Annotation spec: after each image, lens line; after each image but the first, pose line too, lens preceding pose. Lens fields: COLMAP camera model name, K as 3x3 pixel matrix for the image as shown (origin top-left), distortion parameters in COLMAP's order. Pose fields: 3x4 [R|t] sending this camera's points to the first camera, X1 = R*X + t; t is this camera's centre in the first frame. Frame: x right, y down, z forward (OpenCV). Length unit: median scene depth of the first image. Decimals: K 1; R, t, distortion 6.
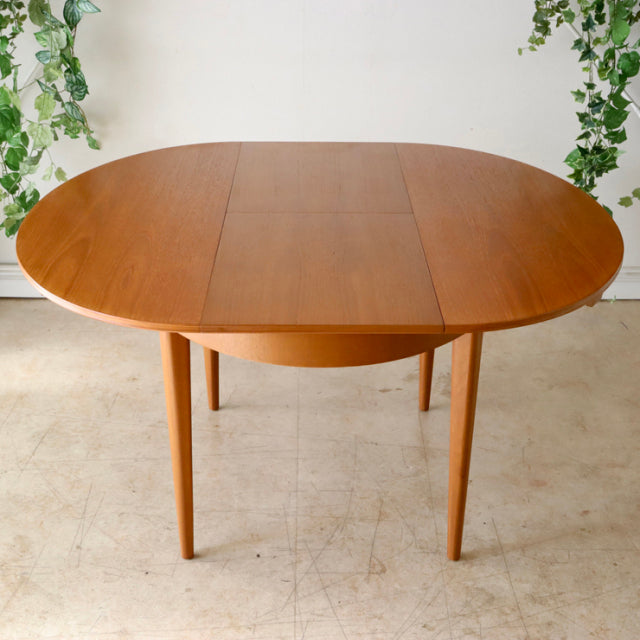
lens RADIAL K [[1104.5, 0, 320.2], [0, 1104.5, 329.3], [0, 0, 1]] dist [-0.064968, 0.110869]
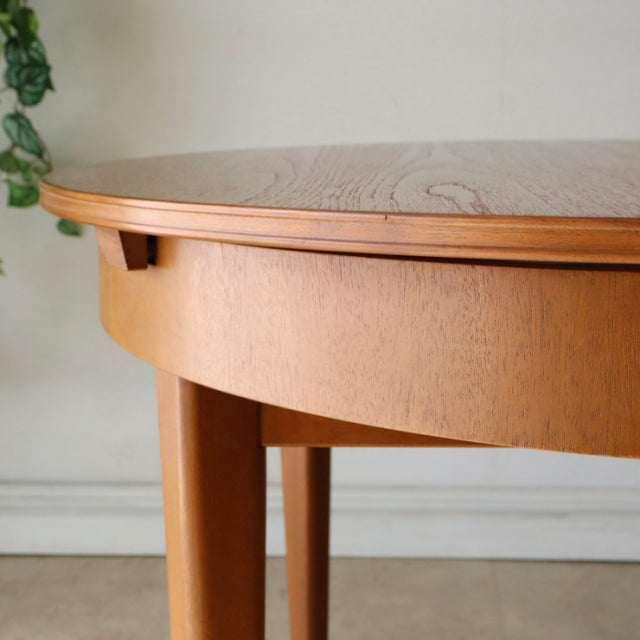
lens RADIAL K [[1442.6, 0, 320.0], [0, 1442.6, 320.0], [0, 0, 1]] dist [-0.005149, 0.054618]
pose [[0.997542, -0.004630, -0.069924, -0.060098], [-0.014093, 0.964175, -0.264894, 0.047041], [0.068646, 0.265228, 0.961739, 0.487821]]
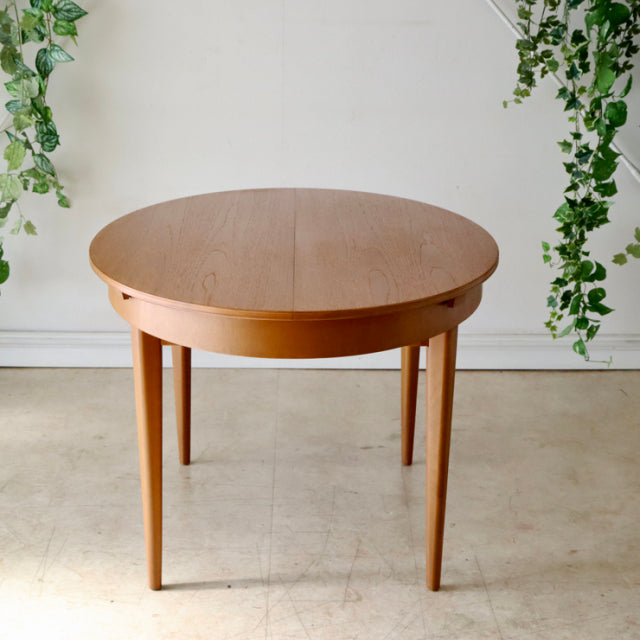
lens RADIAL K [[1292.2, 0, 319.4], [0, 1292.2, 326.5], [0, 0, 1]] dist [-0.032598, 0.325684]
pose [[0.999983, 0.000443, 0.005748, 0.012880], [0.000344, 0.990683, -0.136191, 0.109866], [-0.005755, 0.136191, 0.990666, -0.116879]]
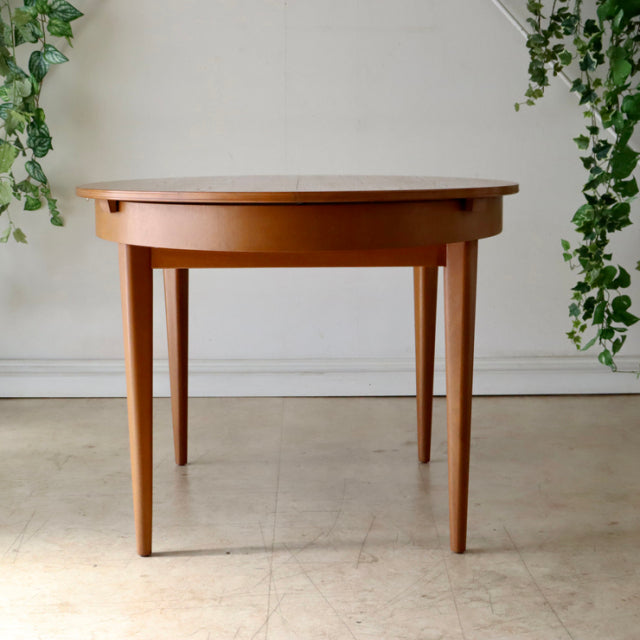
lens RADIAL K [[1292.2, 0, 319.4], [0, 1292.2, 326.5], [0, 0, 1]] dist [-0.032598, 0.325684]
pose [[0.999928, -0.012030, 0.000481, 0.013054], [0.011700, 0.961577, -0.274285, 0.254703], [0.002837, 0.274271, 0.961648, -0.004064]]
